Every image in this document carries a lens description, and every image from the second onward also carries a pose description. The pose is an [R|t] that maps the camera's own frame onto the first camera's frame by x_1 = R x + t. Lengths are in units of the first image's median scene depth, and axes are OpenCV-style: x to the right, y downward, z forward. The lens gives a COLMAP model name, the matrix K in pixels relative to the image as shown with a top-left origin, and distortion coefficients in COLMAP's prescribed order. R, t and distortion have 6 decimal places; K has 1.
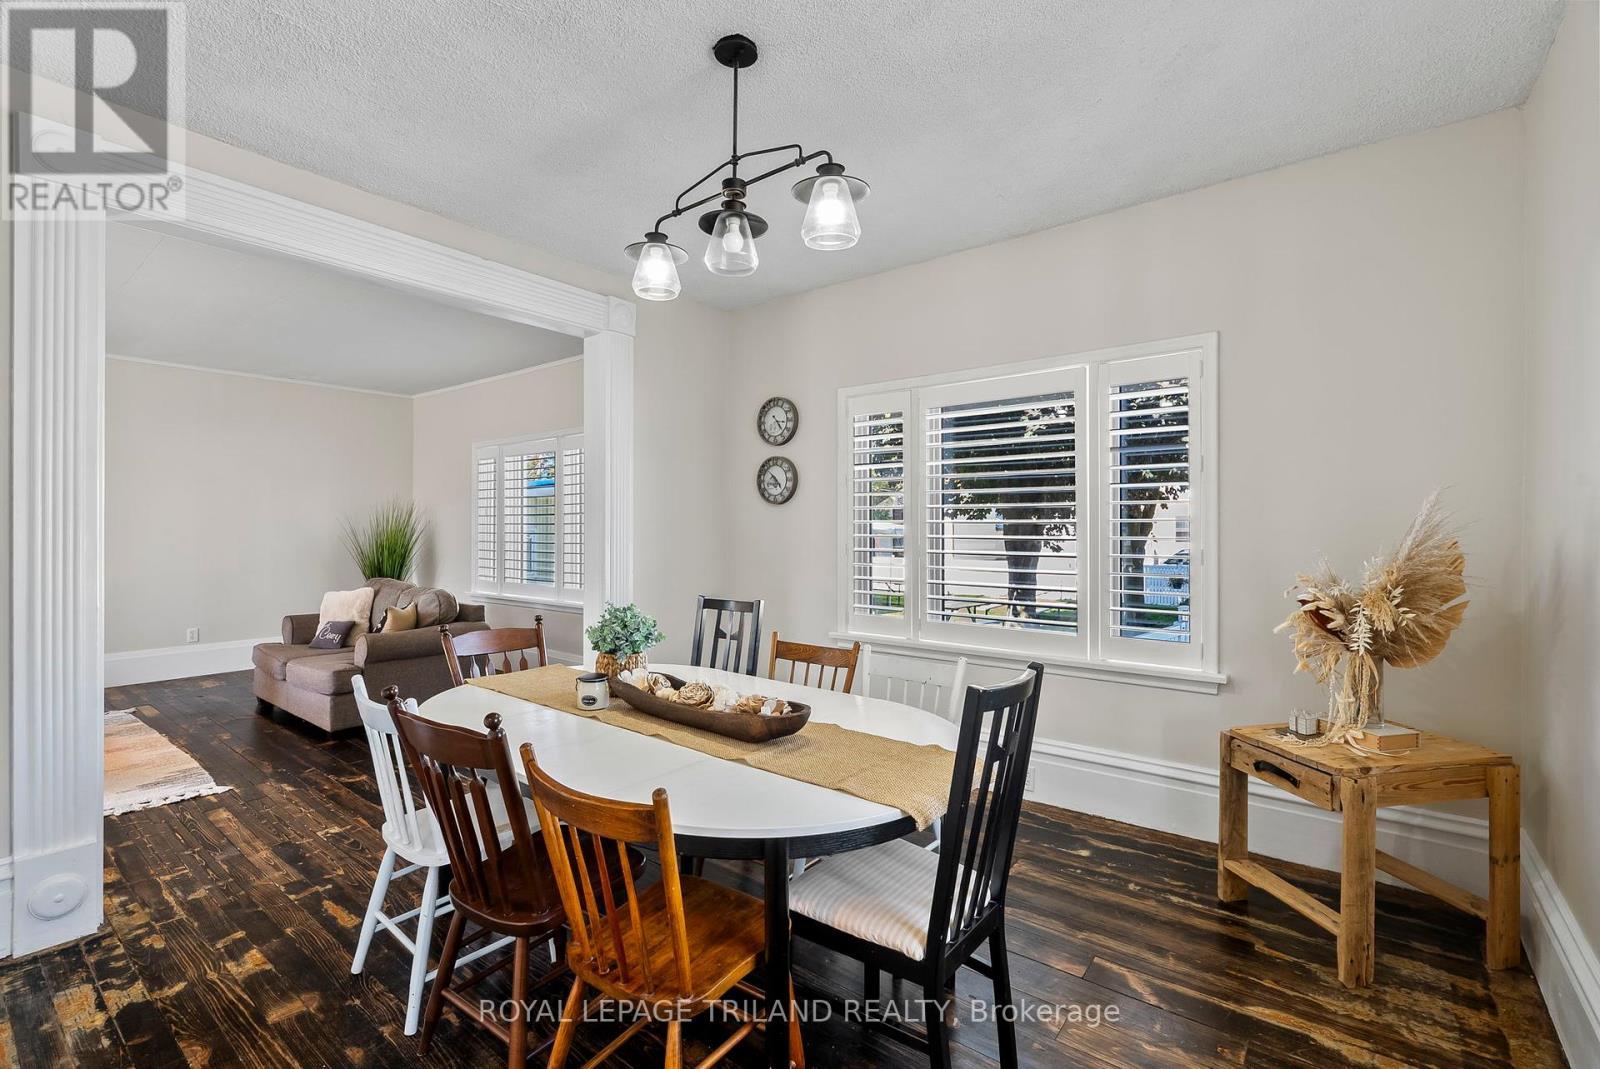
lens RADIAL K [[716.9, 0, 791.5], [0, 716.9, 534.3], [0, 0, 1]] dist [-0.001278, -0.000081]
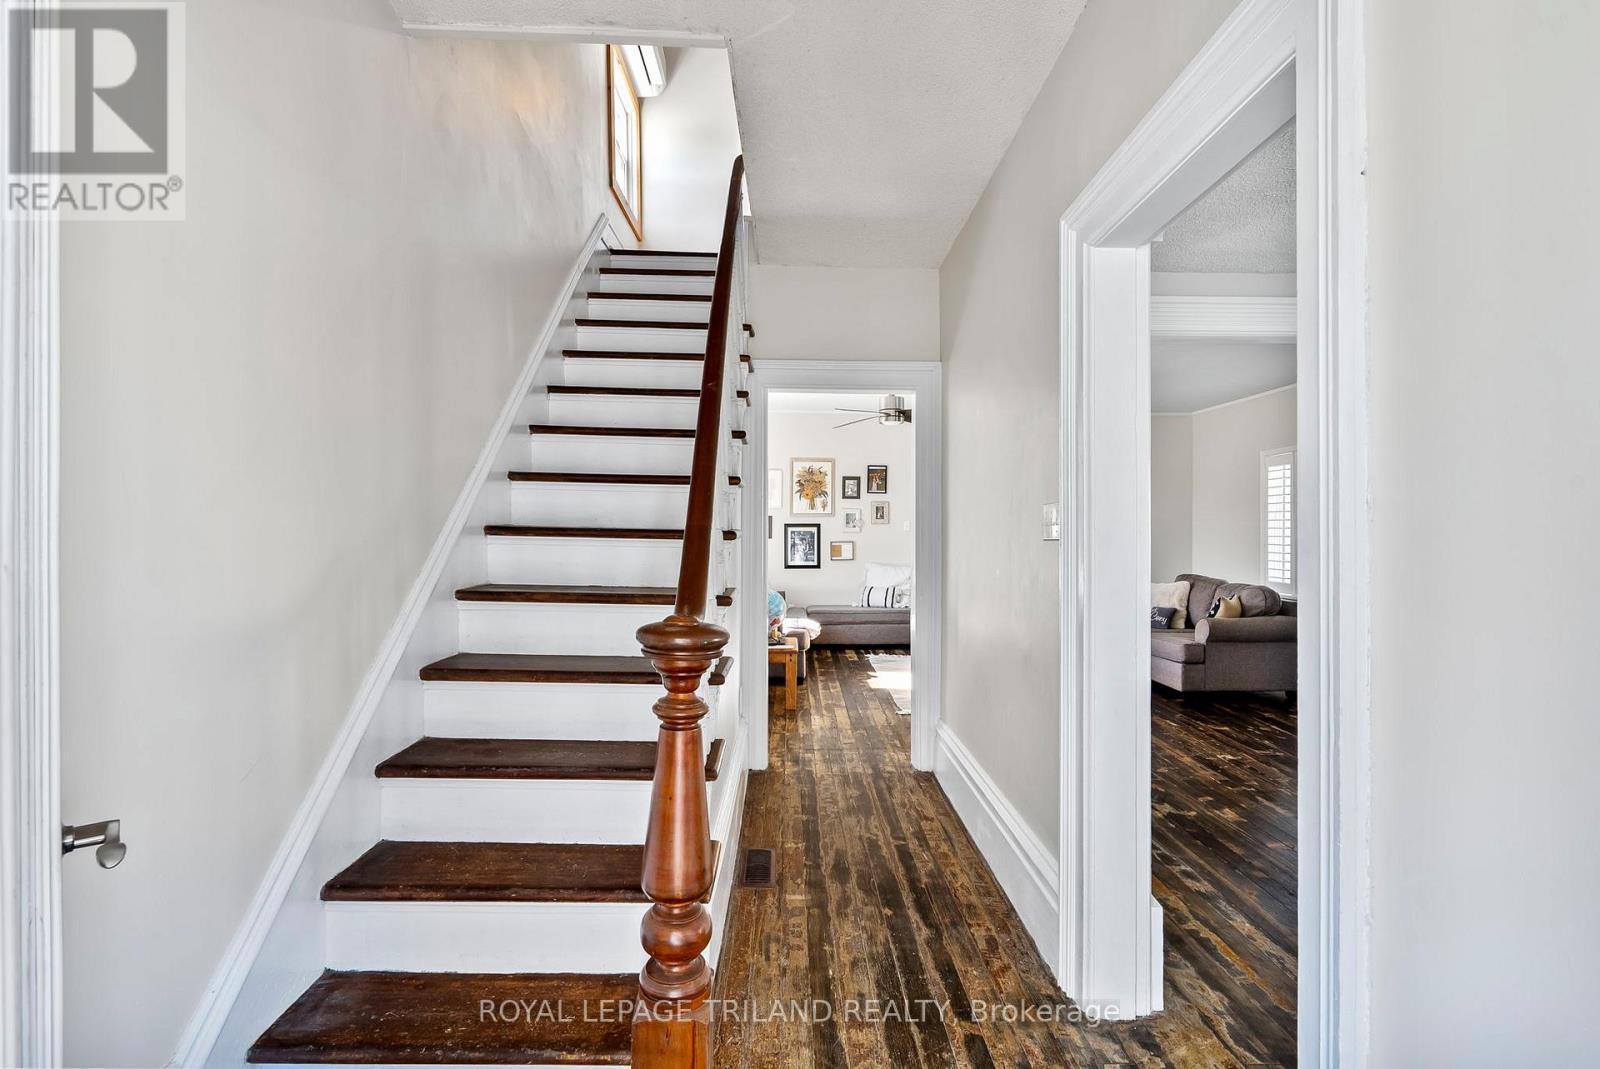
lens RADIAL K [[716.9, 0, 800.3], [0, 716.9, 535.5], [0, 0, 1]] dist [-0.001278, -0.000081]
pose [[0.618300, -0.005920, -0.785920, -0.051409], [0.003962, 0.999982, -0.004415, -0.000757], [0.785932, -0.000384, 0.618313, -0.320530]]
